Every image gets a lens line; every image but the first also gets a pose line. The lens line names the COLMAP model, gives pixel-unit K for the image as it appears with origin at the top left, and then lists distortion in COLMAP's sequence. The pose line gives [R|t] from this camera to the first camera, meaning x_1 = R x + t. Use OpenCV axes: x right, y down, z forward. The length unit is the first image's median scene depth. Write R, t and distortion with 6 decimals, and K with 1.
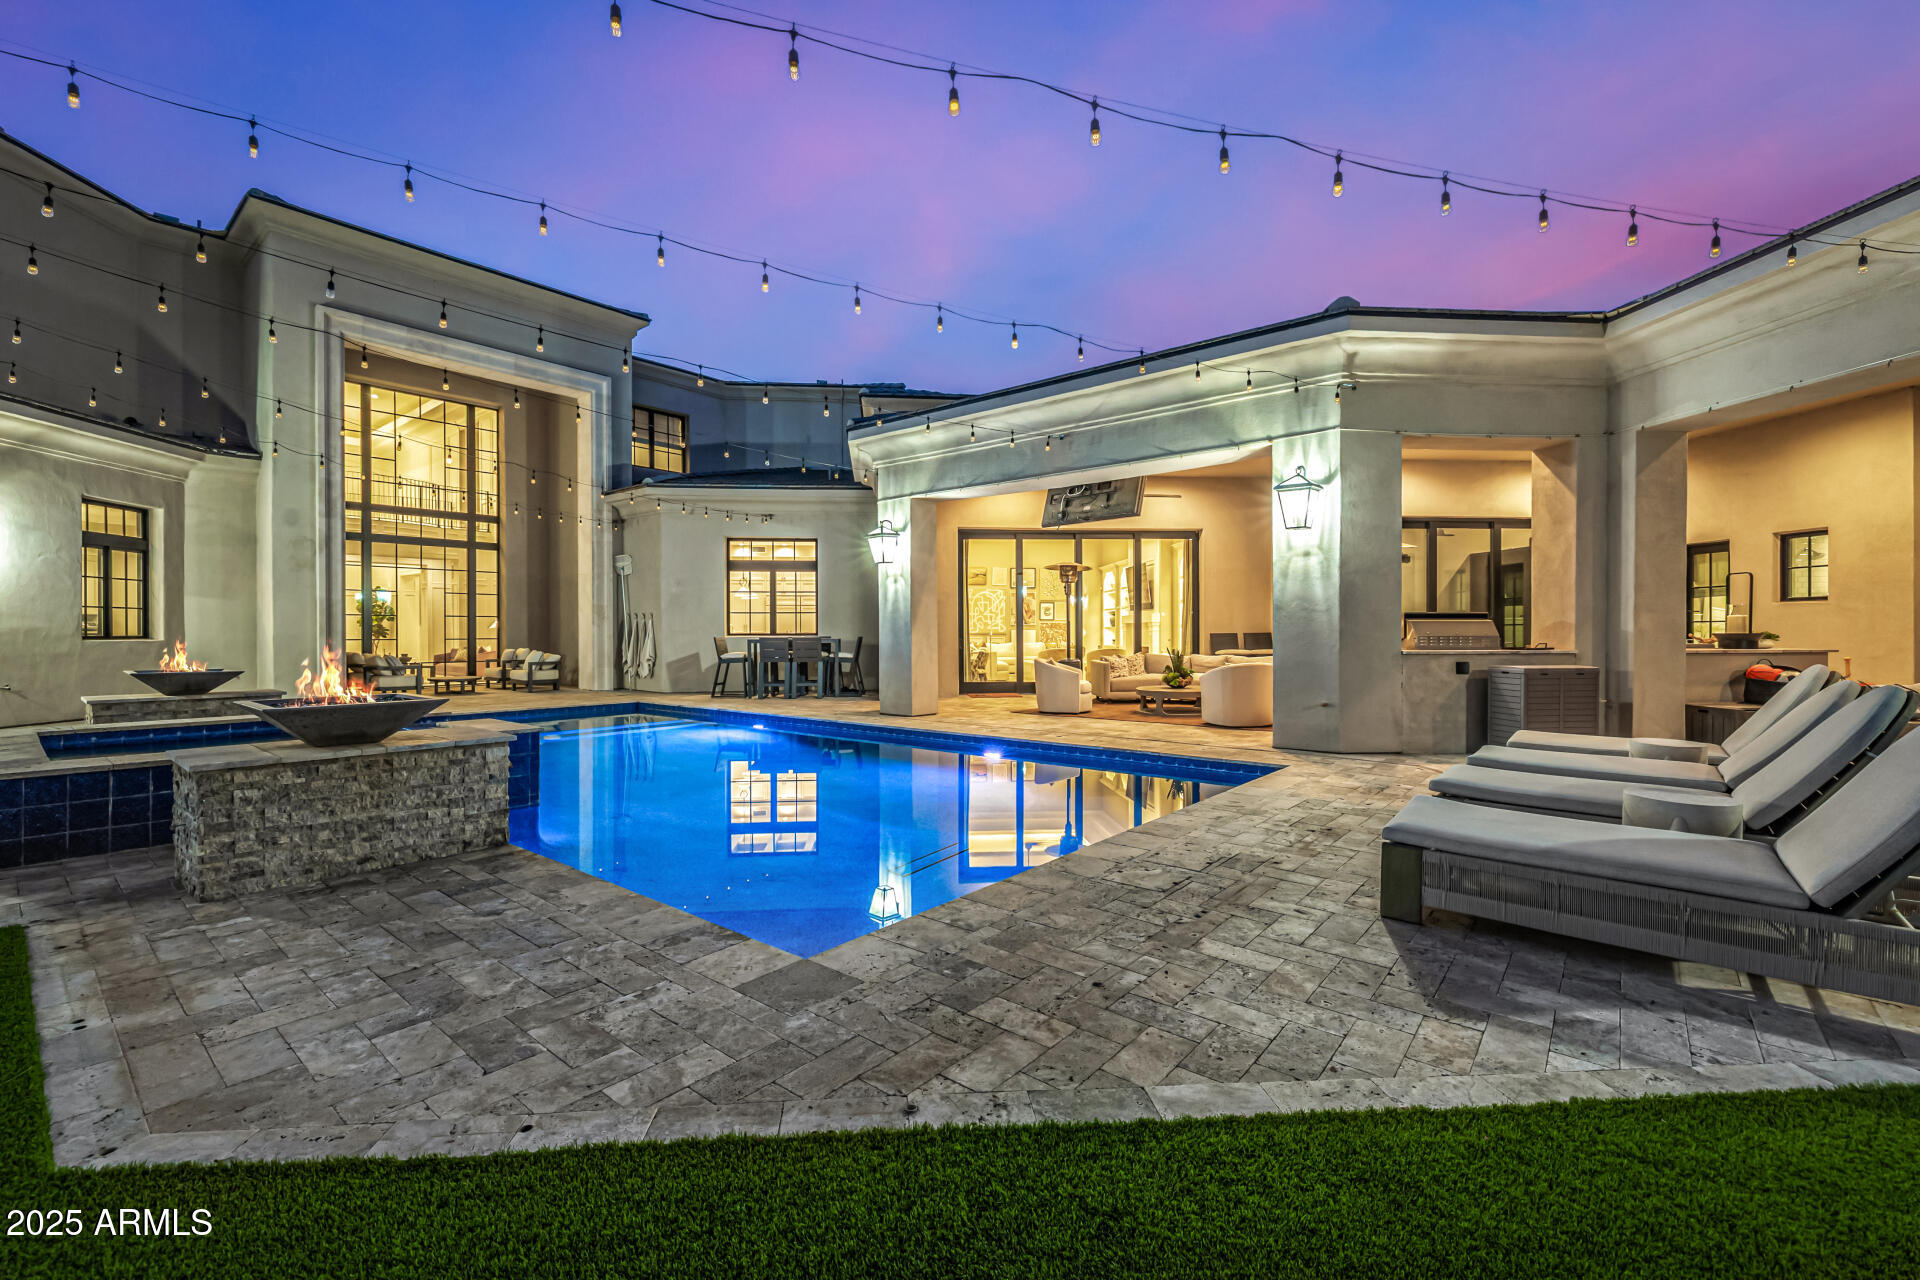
lens RADIAL K [[811.6, 0, 950.1], [0, 811.6, 633.7], [0, 0, 1]] dist [0.002980, 0.000324]
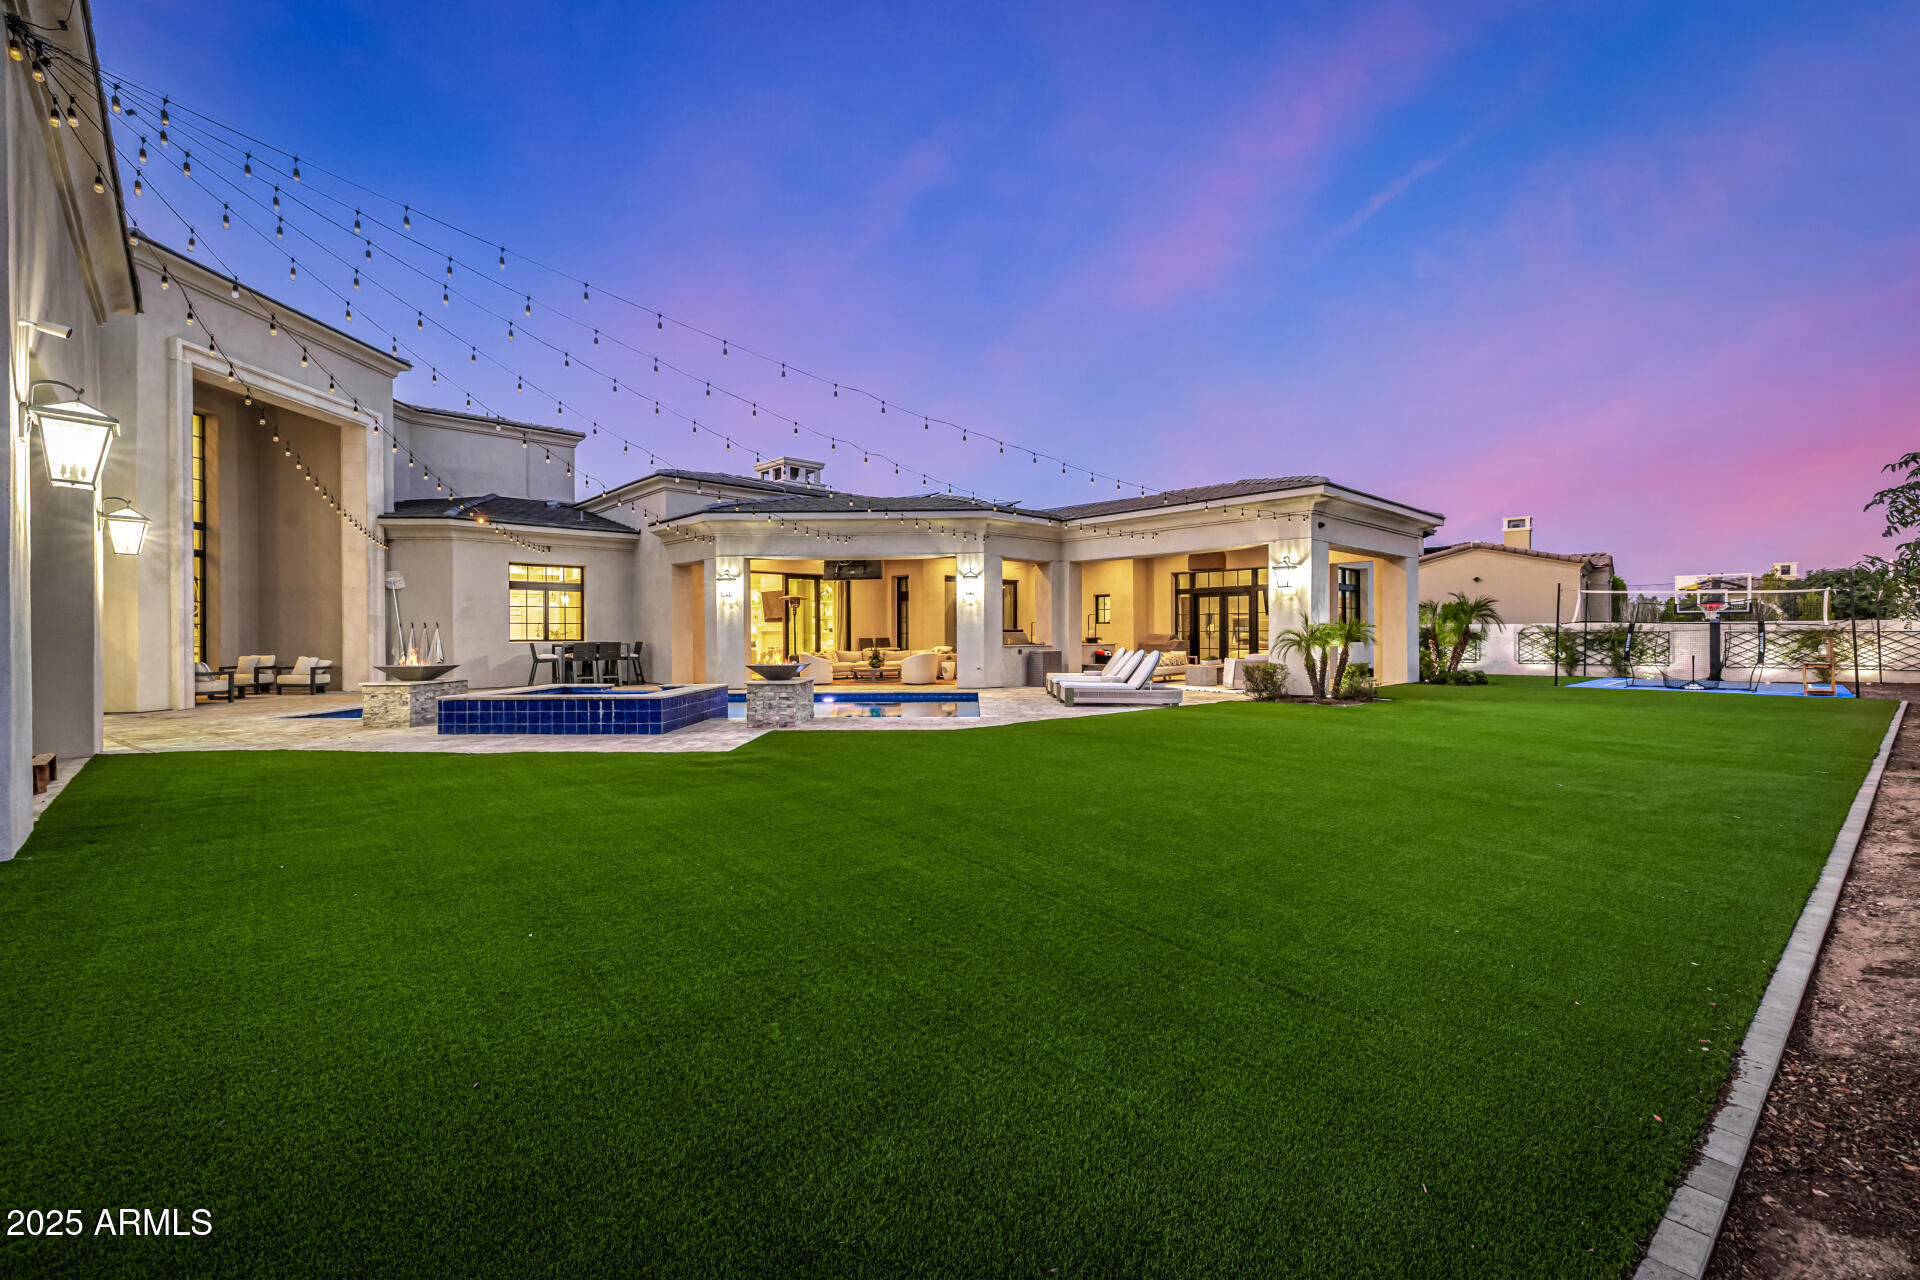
lens RADIAL K [[811.6, 0, 953.9], [0, 811.6, 638.8], [0, 0, 1]] dist [0.002980, 0.000324]
pose [[0.781647, -0.004223, 0.623707, -0.967193], [0.003691, 0.999991, 0.002146, -0.003983], [-0.623710, 0.000625, 0.781656, -0.731149]]
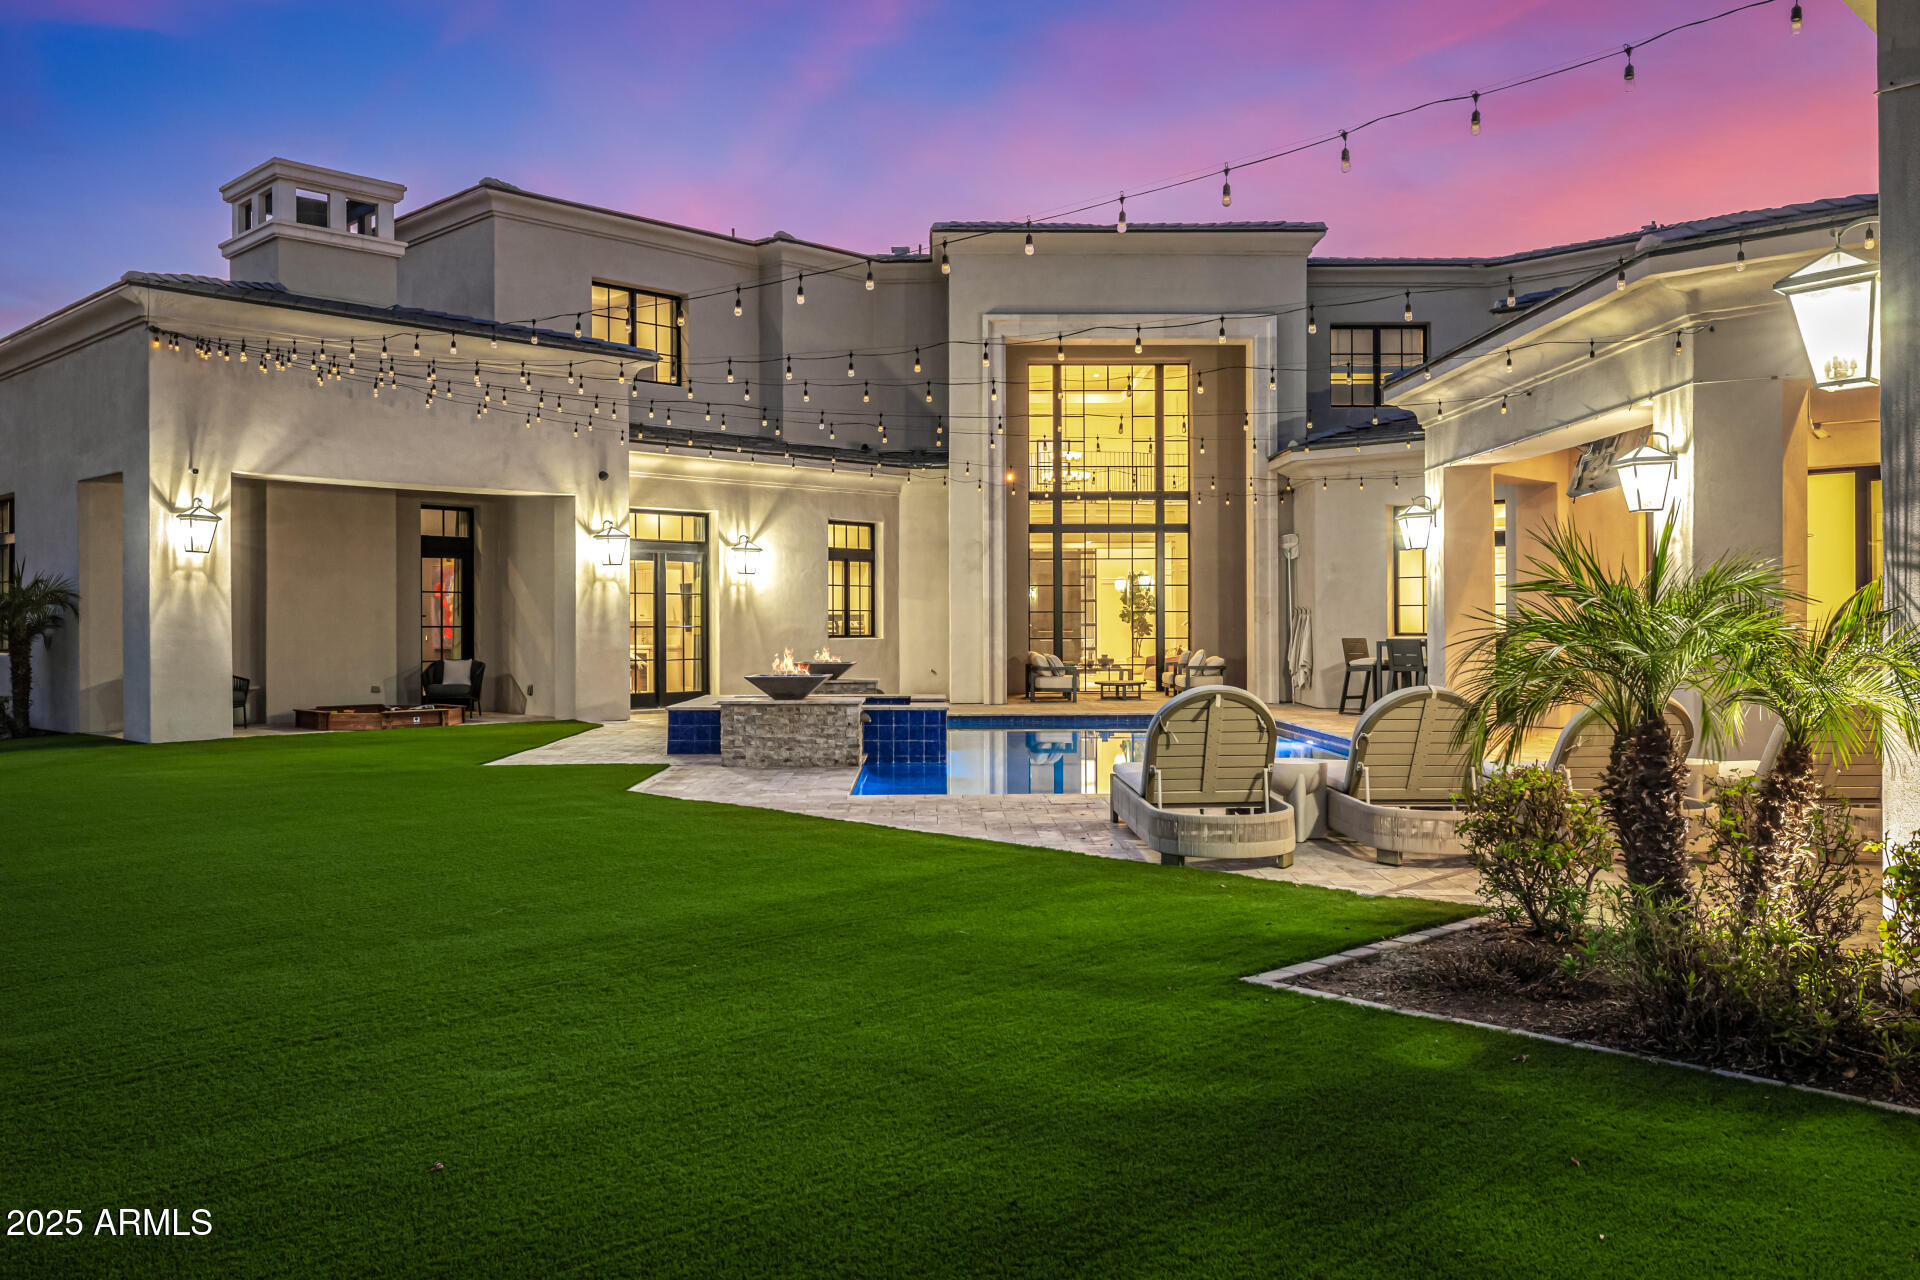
lens RADIAL K [[1559.0, 0, 948.0], [0, 1559.0, 629.7], [0, 0, 1]] dist [0.007498, -0.012009]
pose [[0.654804, 0.001252, -0.755798, 1.030822], [0.001057, 0.999996, 0.002572, -0.014153], [0.755798, -0.002484, 0.654800, -0.493134]]
